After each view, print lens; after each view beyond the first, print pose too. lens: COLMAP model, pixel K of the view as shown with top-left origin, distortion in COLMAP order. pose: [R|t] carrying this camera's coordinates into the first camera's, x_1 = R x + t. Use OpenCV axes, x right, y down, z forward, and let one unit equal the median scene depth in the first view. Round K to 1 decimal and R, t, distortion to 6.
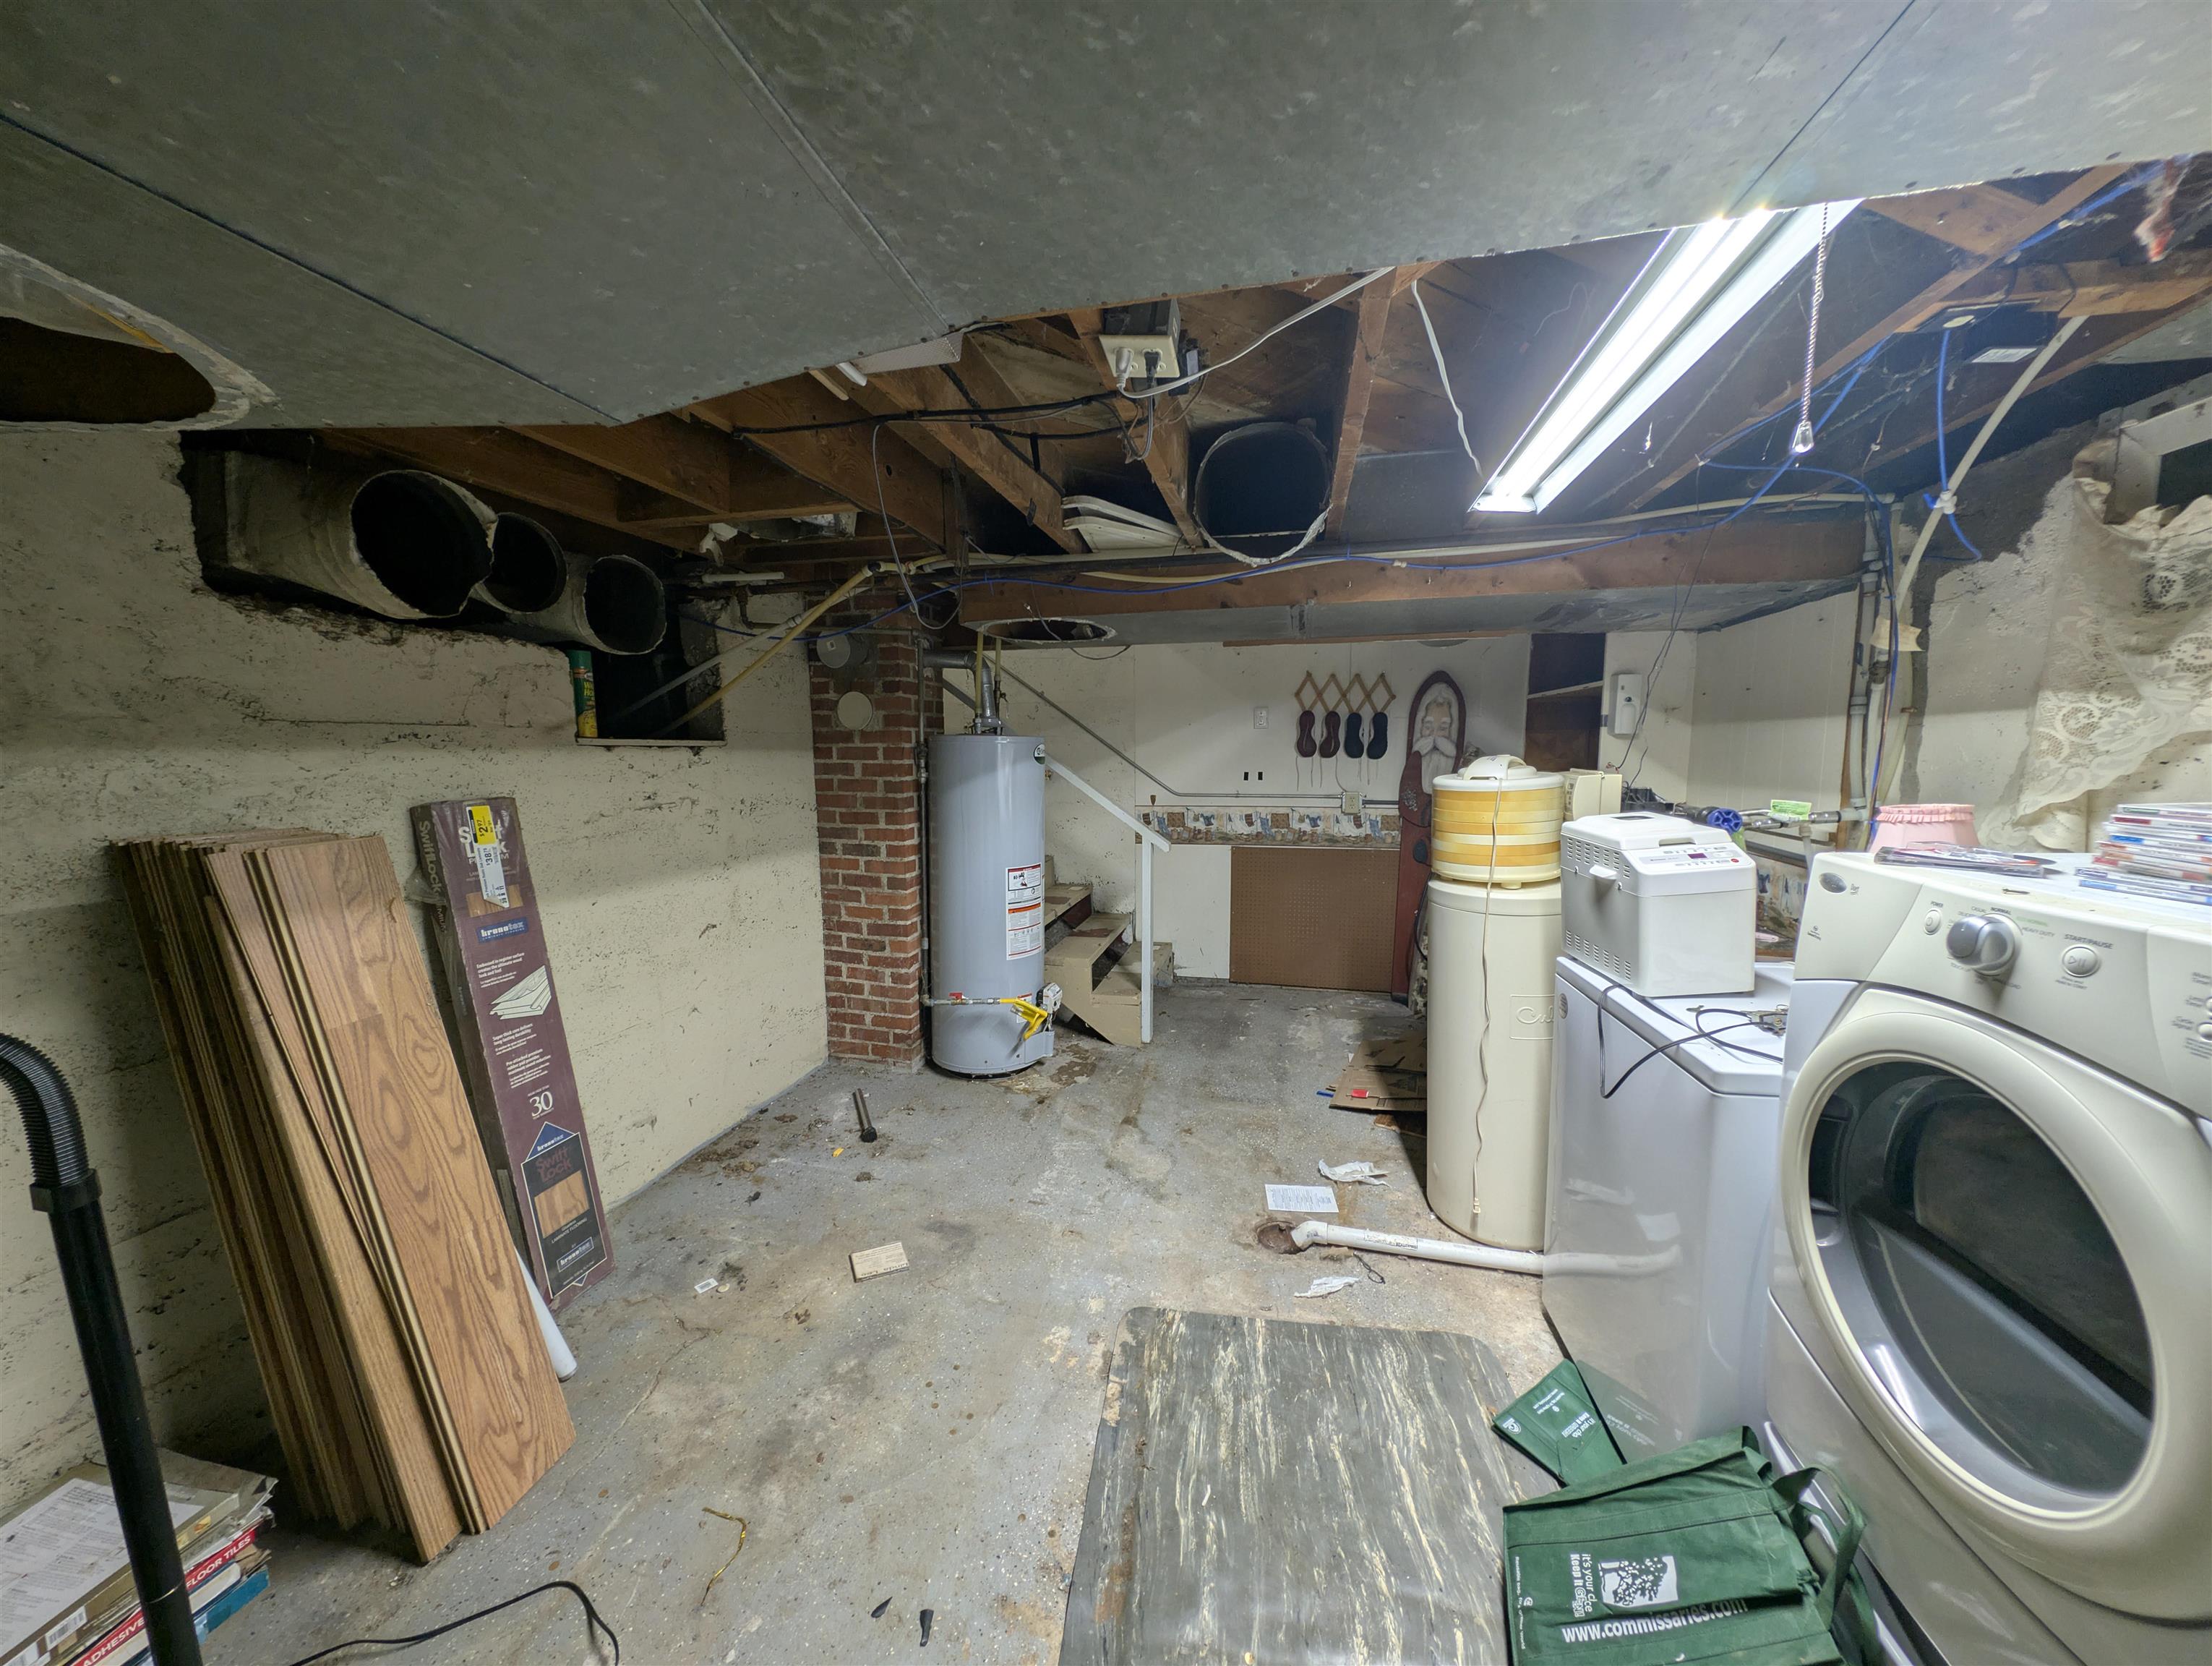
lens RADIAL K [[782.8, 0, 1109.7], [0, 782.8, 832.1], [0, 0, 1]] dist [-0.000976, -0.000313]
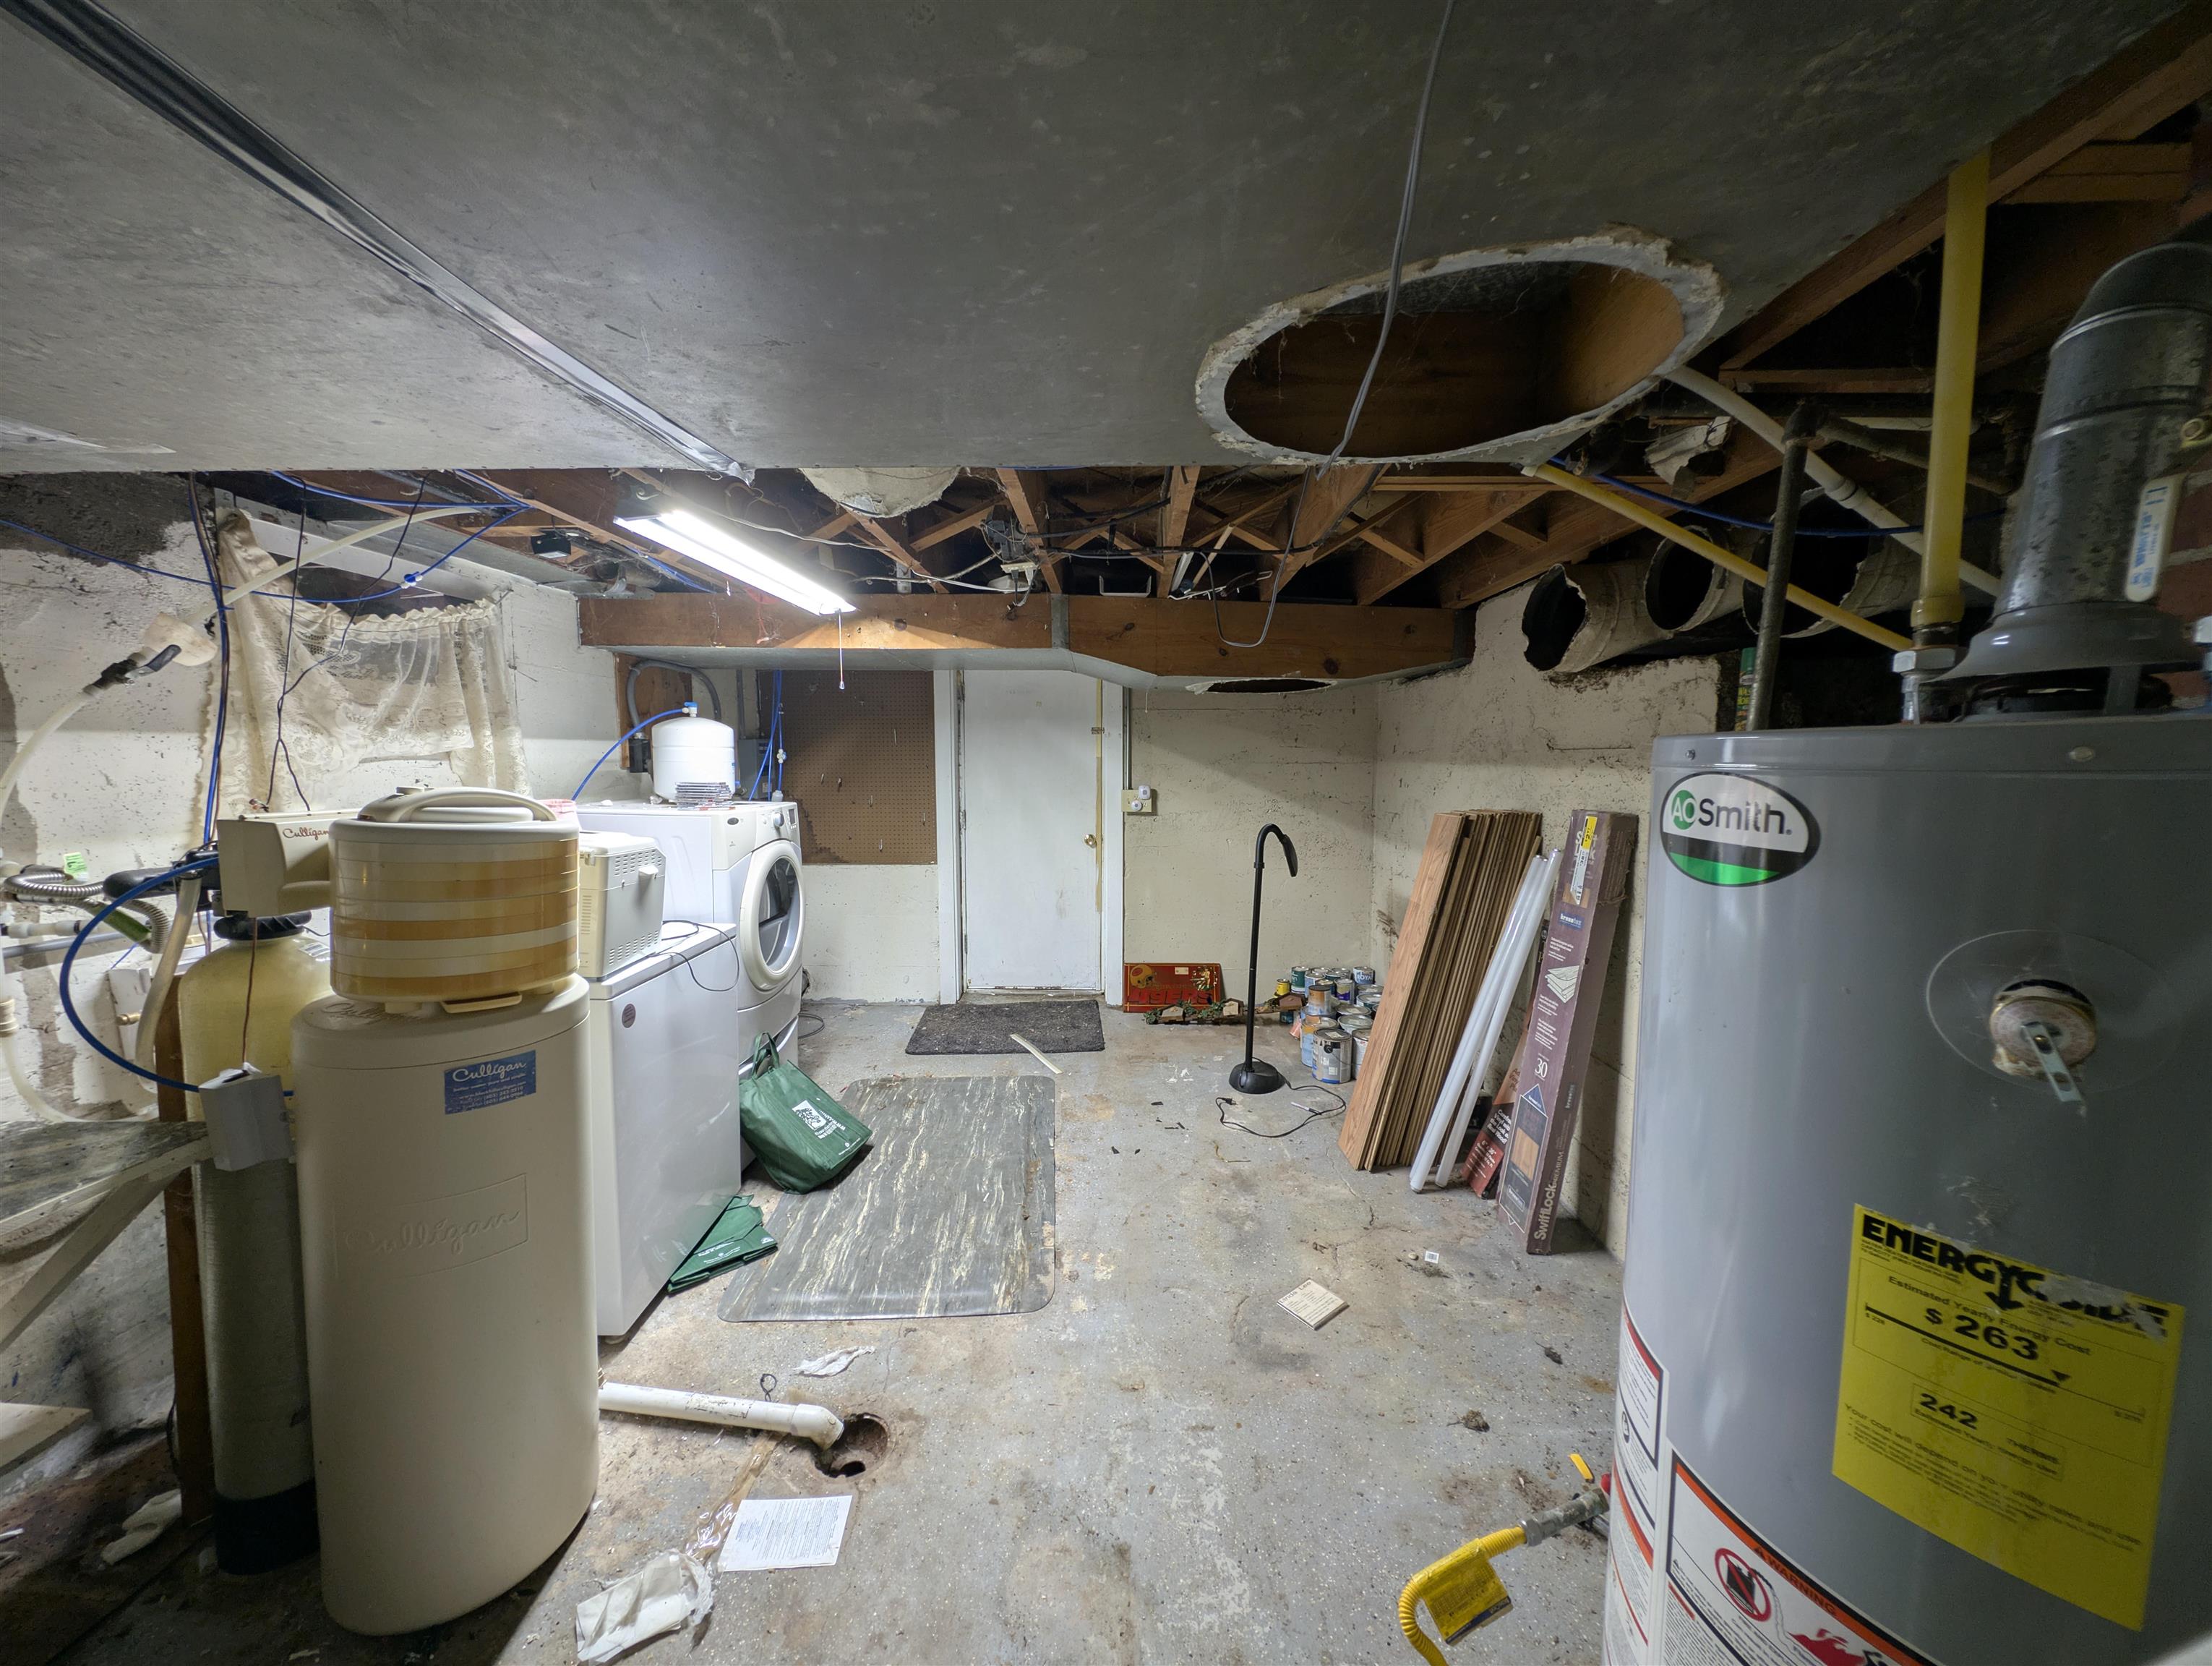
lens RADIAL K [[782.8, 0, 1109.7], [0, 782.8, 832.1], [0, 0, 1]] dist [-0.000976, -0.000313]
pose [[-0.978561, 0.019757, -0.205008, 0.154594], [-0.021679, 0.979978, 0.197922, -0.233276], [0.204814, 0.198123, -0.958540, 2.028234]]
